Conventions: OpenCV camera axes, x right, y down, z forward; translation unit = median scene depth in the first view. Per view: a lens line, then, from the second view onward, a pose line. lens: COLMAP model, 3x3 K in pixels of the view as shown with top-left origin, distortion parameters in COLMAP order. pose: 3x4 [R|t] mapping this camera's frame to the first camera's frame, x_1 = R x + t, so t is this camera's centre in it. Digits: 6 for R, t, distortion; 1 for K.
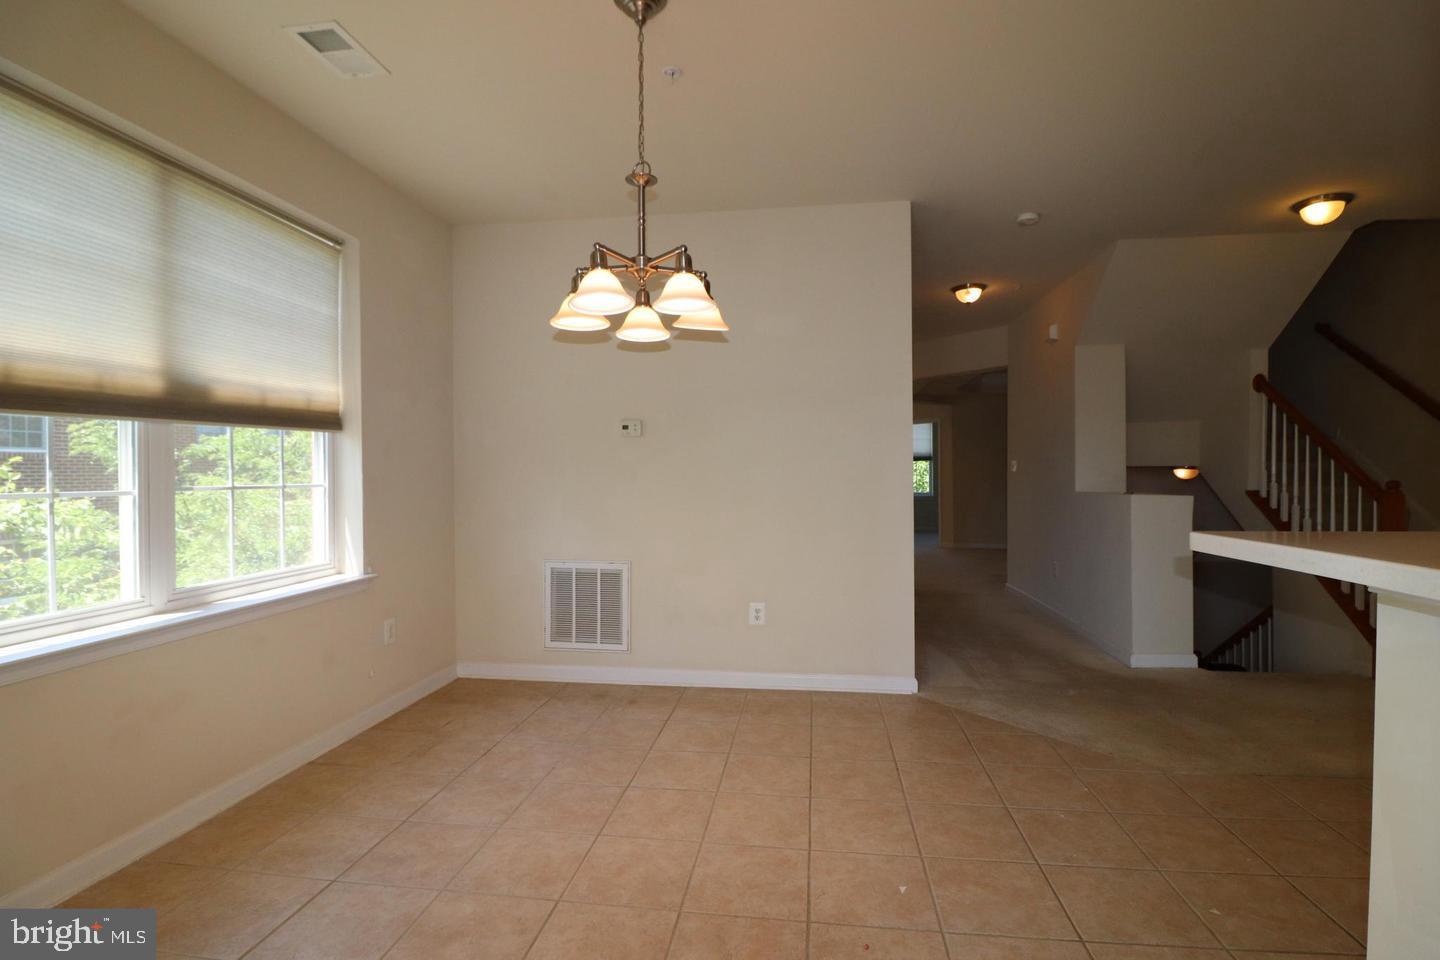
lens RADIAL K [[671.1, 0, 728.2], [0, 671.1, 480.7], [0, 0, 1]] dist [0.000294, -0.006818]
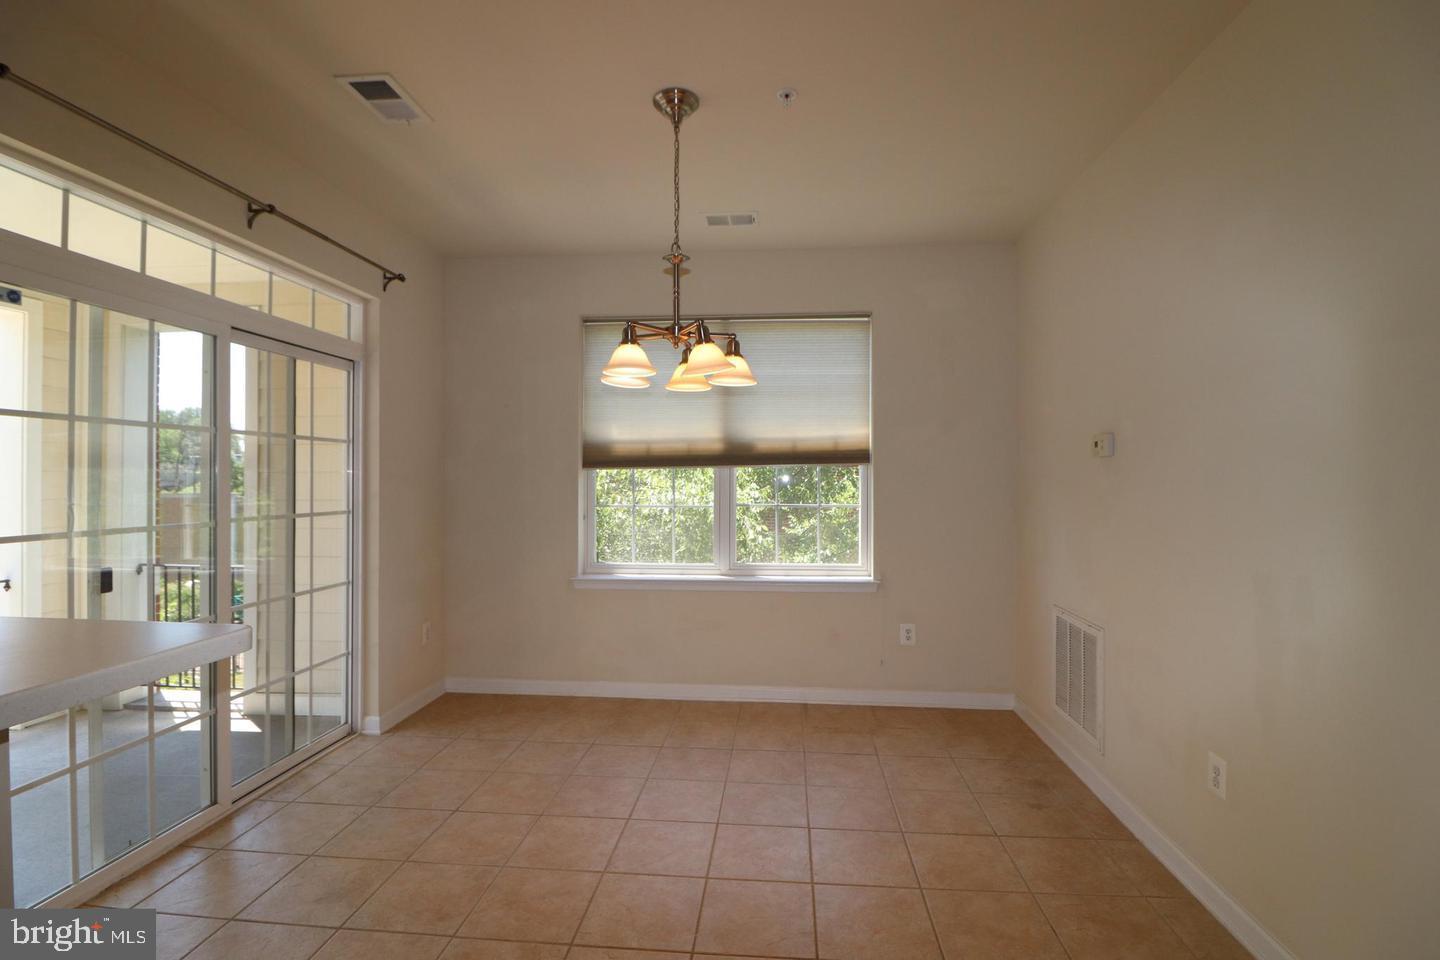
lens RADIAL K [[671.1, 0, 728.5], [0, 671.1, 475.3], [0, 0, 1]] dist [0.000294, -0.006818]
pose [[0.043679, 0.003439, -0.999040, 0.734491], [-0.012283, 0.999920, 0.002905, -0.056872], [0.998970, 0.012144, 0.043718, 0.736135]]
